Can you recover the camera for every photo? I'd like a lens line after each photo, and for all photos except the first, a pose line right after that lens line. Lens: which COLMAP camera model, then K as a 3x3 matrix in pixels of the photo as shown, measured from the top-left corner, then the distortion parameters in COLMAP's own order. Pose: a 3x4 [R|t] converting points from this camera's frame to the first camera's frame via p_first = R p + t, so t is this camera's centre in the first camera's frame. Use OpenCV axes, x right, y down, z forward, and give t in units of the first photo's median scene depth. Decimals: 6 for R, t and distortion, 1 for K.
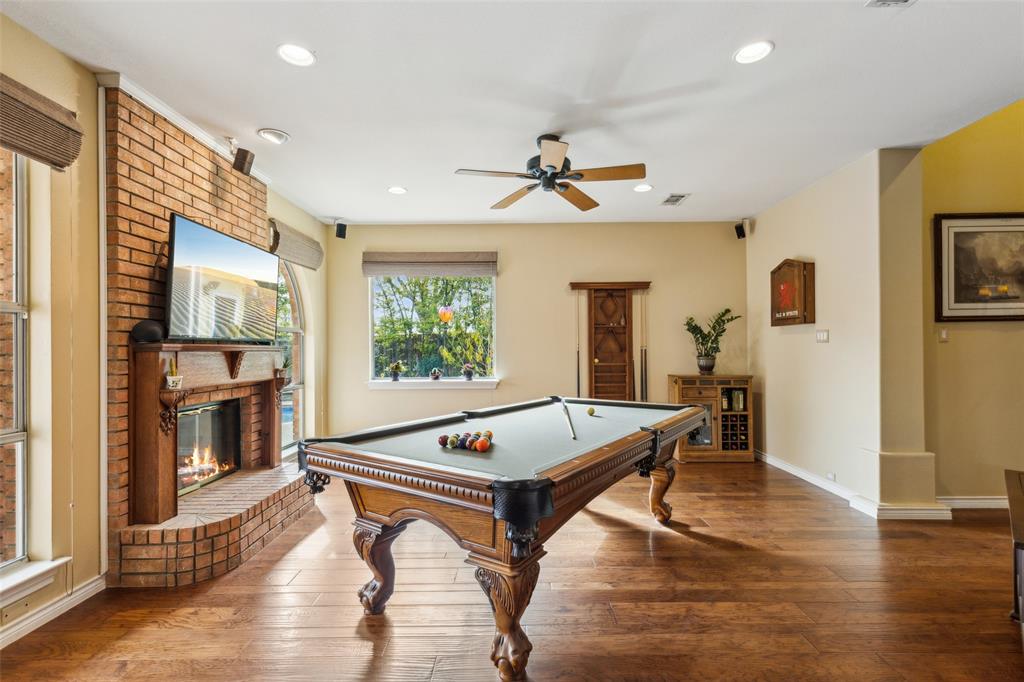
lens RADIAL K [[464.9, 0, 514.7], [0, 464.9, 346.7], [0, 0, 1]] dist [0.009643, -0.000800]
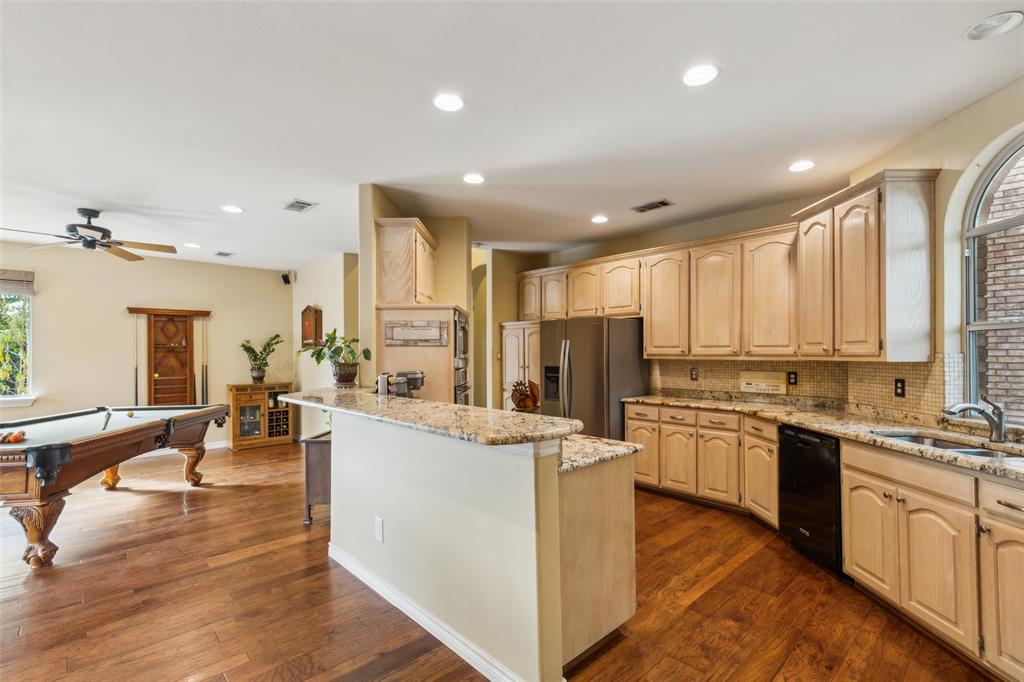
lens RADIAL K [[464.9, 0, 513.6], [0, 464.9, 352.1], [0, 0, 1]] dist [0.009643, -0.000800]
pose [[0.728088, 0.003817, 0.685473, 0.025203], [-0.001450, 0.999991, -0.004028, -0.026696], [-0.685483, 0.001939, 0.728086, -0.505226]]
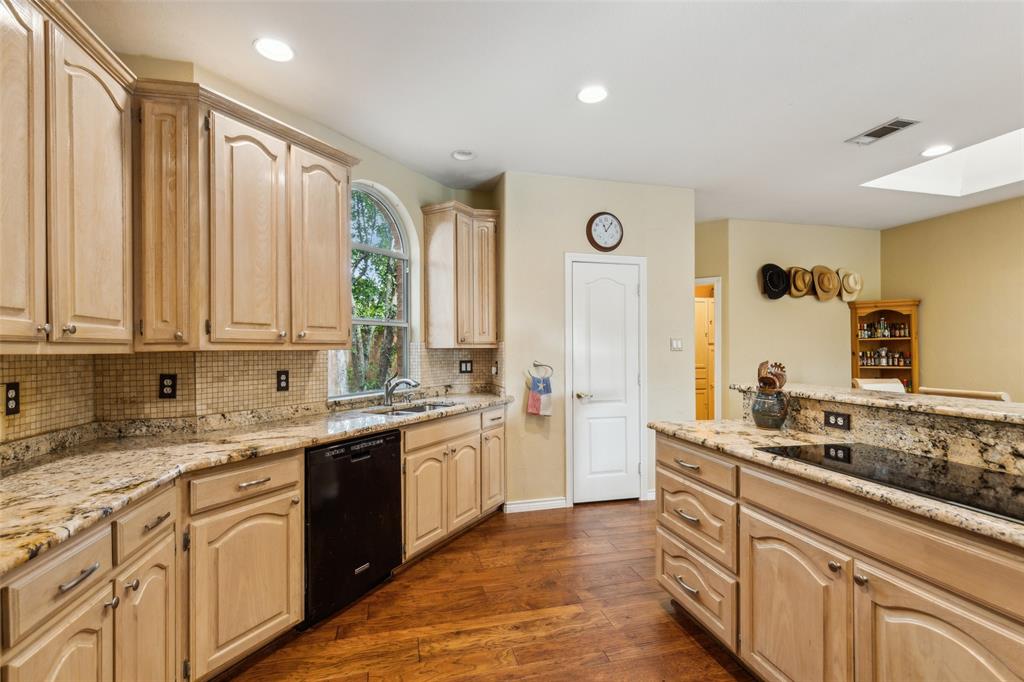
lens RADIAL K [[464.9, 0, 517.9], [0, 464.9, 343.1], [0, 0, 1]] dist [0.009643, -0.000800]
pose [[-0.967404, 0.005649, -0.253176, 0.678612], [0.009667, 0.999846, -0.014629, -0.016131], [0.253054, -0.016600, -0.967310, 0.175521]]
